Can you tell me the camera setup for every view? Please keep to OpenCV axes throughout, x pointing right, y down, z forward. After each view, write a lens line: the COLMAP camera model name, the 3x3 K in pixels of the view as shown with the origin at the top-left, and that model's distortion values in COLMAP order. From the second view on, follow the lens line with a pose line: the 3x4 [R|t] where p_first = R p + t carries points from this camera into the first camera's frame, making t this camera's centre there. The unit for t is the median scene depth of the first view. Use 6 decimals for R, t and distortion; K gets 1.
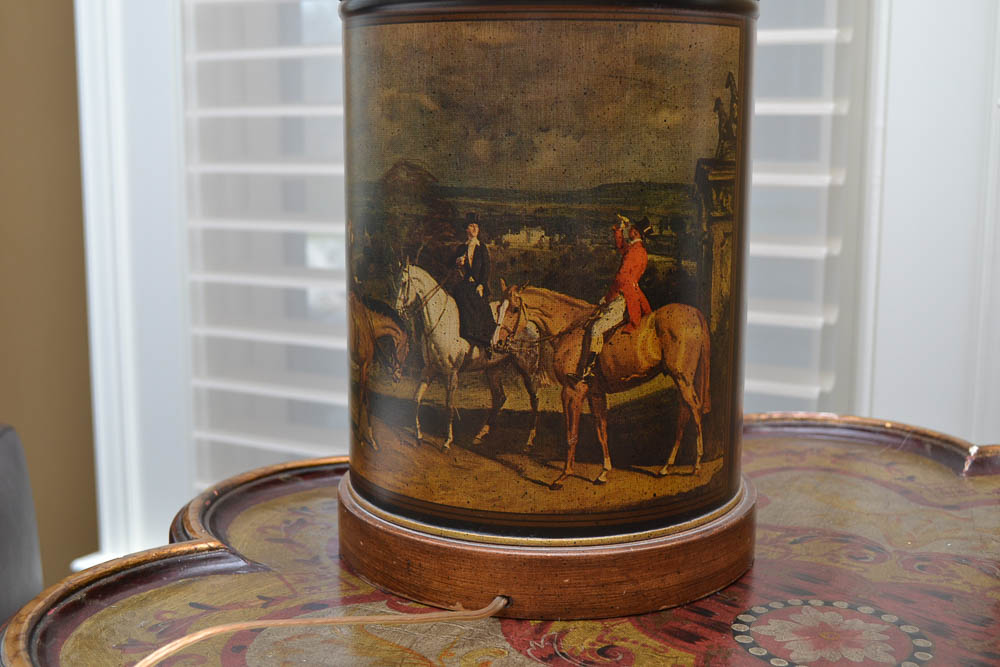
lens RADIAL K [[1204.6, 0, 501.6], [0, 1204.6, 327.0], [0, 0, 1]] dist [-0.050365, 0.000000]
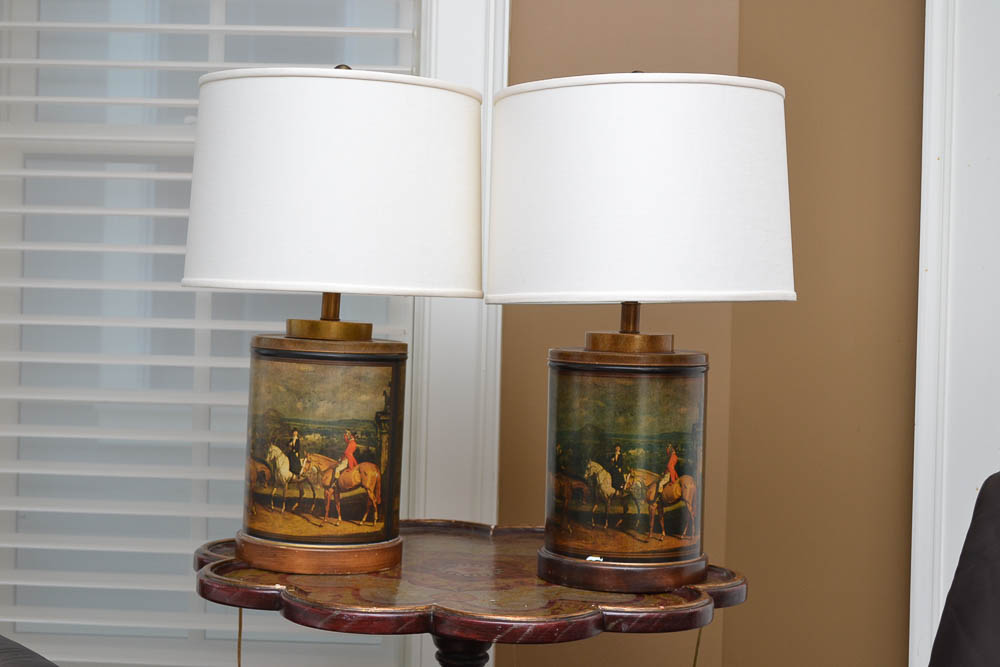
lens RADIAL K [[1459.8, 0, 543.0], [0, 1459.8, 327.8], [0, 0, 1]] dist [-0.056434, 0.000000]
pose [[0.992938, 0.043898, 0.110217, 0.165557], [-0.025268, 0.985961, -0.165054, 0.225603], [-0.115915, 0.161103, 0.980107, -2.473848]]
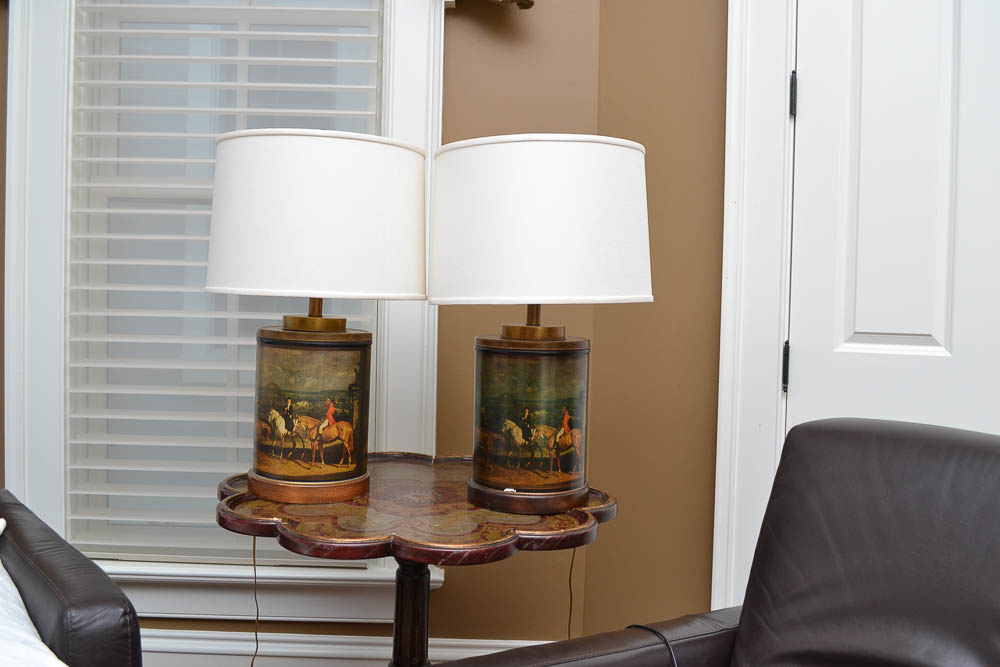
lens RADIAL K [[832.8, 0, 515.0], [0, 832.8, 327.0], [0, 0, 1]] dist [-0.090190, 0.004367]
pose [[0.982498, 0.036894, 0.182583, 0.192947], [-0.011249, 0.990152, -0.139547, 0.046643], [-0.185933, 0.135051, 0.973237, -1.743352]]
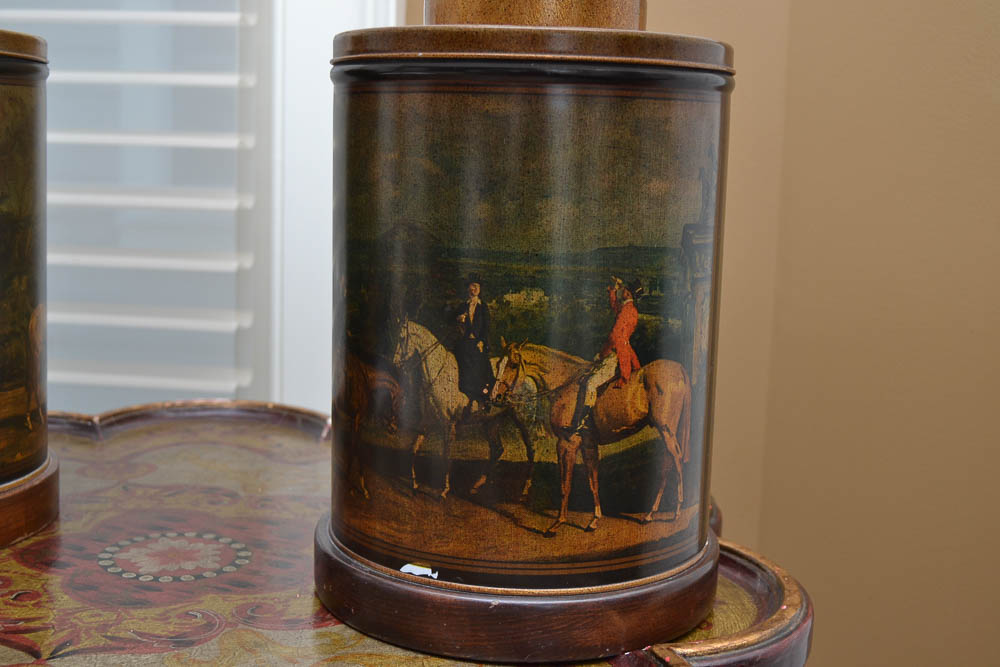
lens RADIAL K [[1204.6, 0, 503.4], [0, 1204.6, 328.0], [0, 0, 1]] dist [-0.050365, 0.000000]
pose [[0.994588, 0.006354, 0.103700, -0.104811], [-0.004107, 0.999753, -0.021864, -0.023526], [-0.103813, 0.021320, 0.994368, -0.038870]]
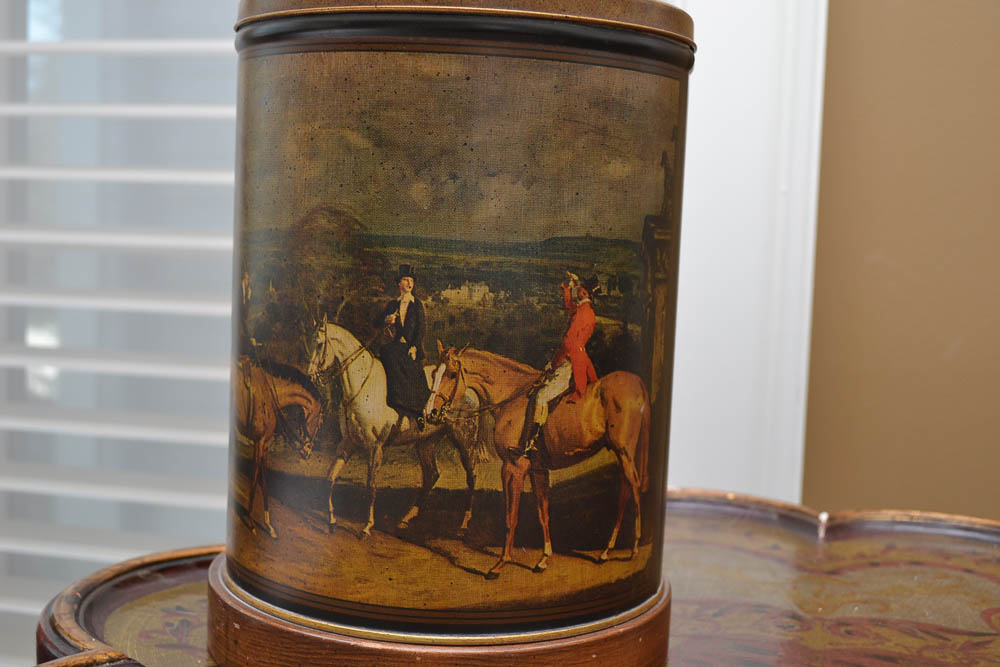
lens RADIAL K [[1204.6, 0, 495.8], [0, 1204.6, 340.1], [0, 0, 1]] dist [-0.050365, 0.000000]
pose [[0.980034, 0.017384, 0.198069, -0.131502], [-0.003164, 0.997408, -0.071886, 0.023330], [-0.198805, 0.069824, 0.977548, 0.121381]]
